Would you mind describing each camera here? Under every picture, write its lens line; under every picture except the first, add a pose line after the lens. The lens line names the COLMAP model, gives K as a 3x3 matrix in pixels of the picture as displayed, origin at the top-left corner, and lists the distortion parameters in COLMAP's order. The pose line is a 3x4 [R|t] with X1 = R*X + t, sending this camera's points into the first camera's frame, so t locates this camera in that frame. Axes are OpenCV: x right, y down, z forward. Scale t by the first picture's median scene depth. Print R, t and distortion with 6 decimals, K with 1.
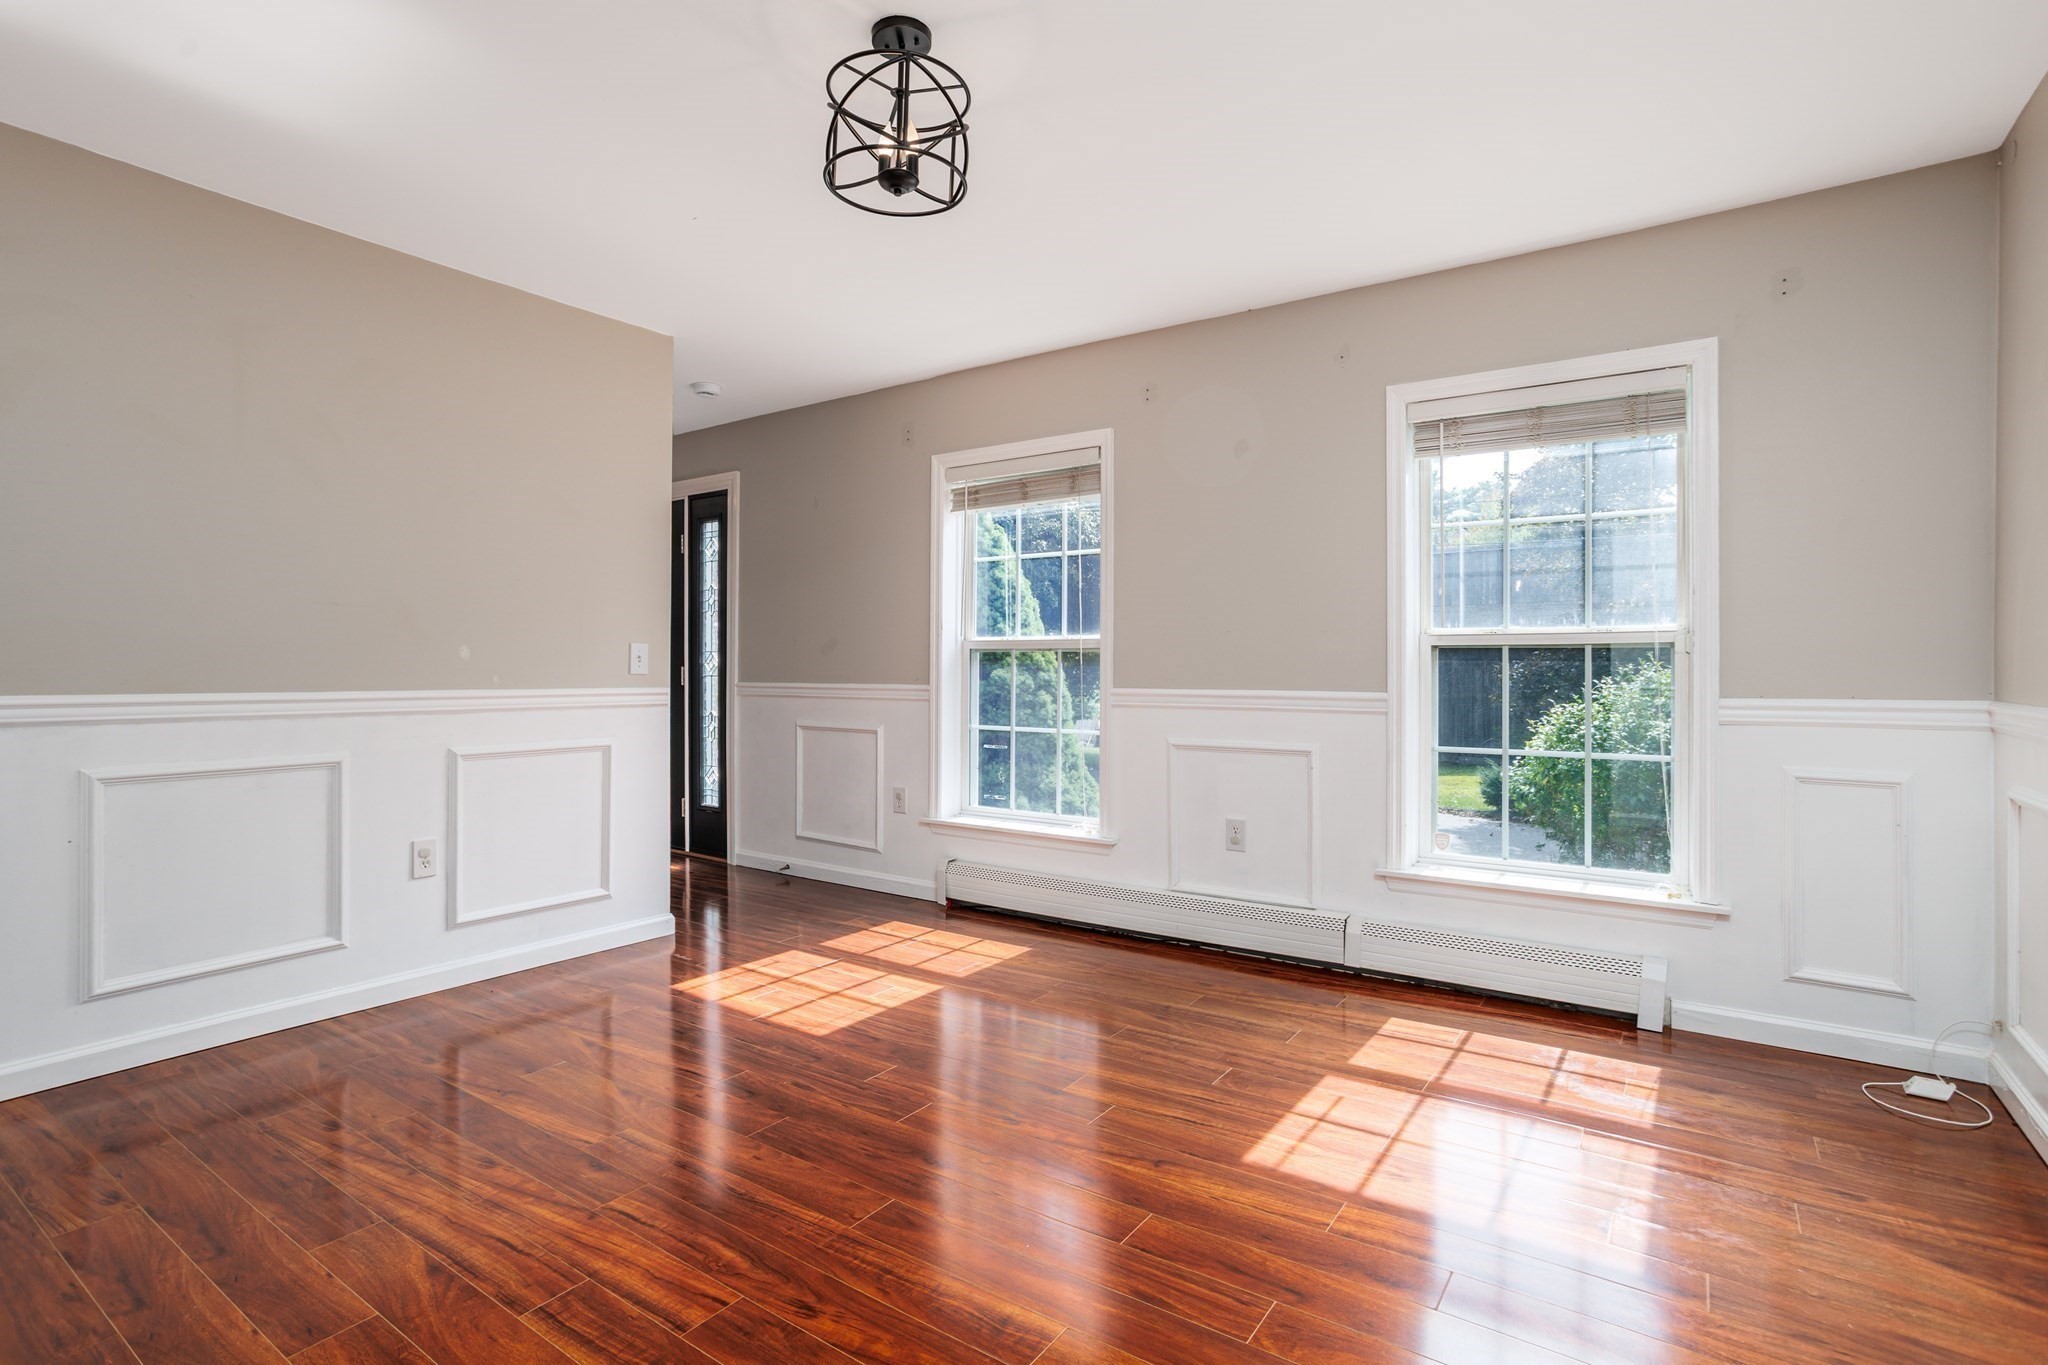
lens RADIAL K [[1014.7, 0, 1024.6], [0, 1014.7, 672.5], [0, 0, 1]] dist [-0.041385, 0.016611]
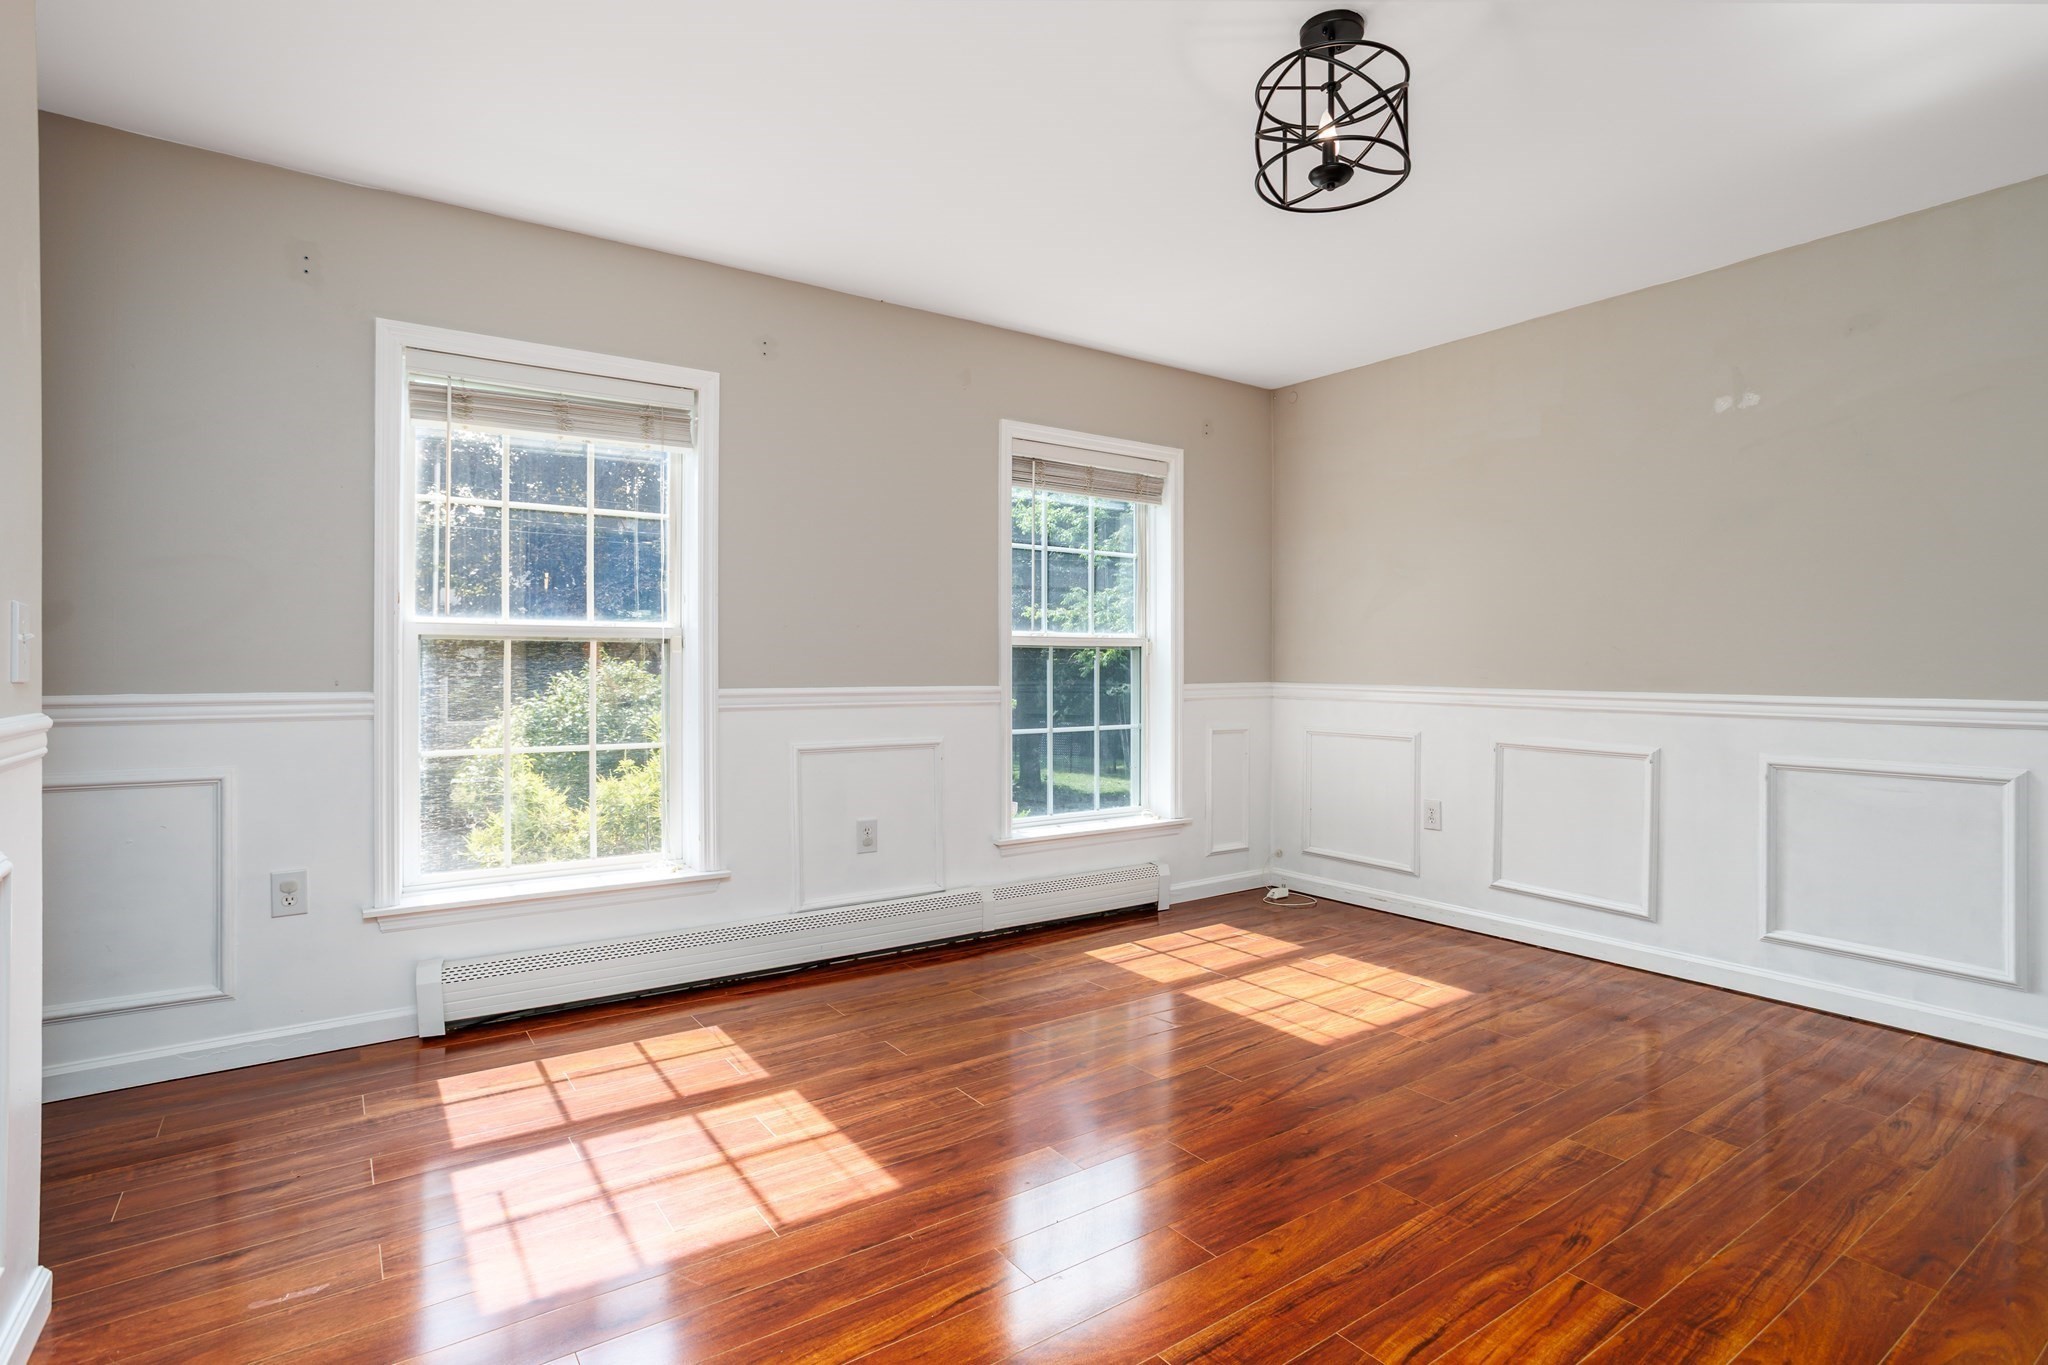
lens RADIAL K [[1014.7, 0, 1001.5], [0, 1014.7, 676.1], [0, 0, 1]] dist [-0.041385, 0.016611]
pose [[0.341926, -0.010019, 0.939674, -0.742594], [0.002177, 0.999949, 0.009869, -0.002891], [-0.939725, -0.001328, 0.341930, 0.615676]]
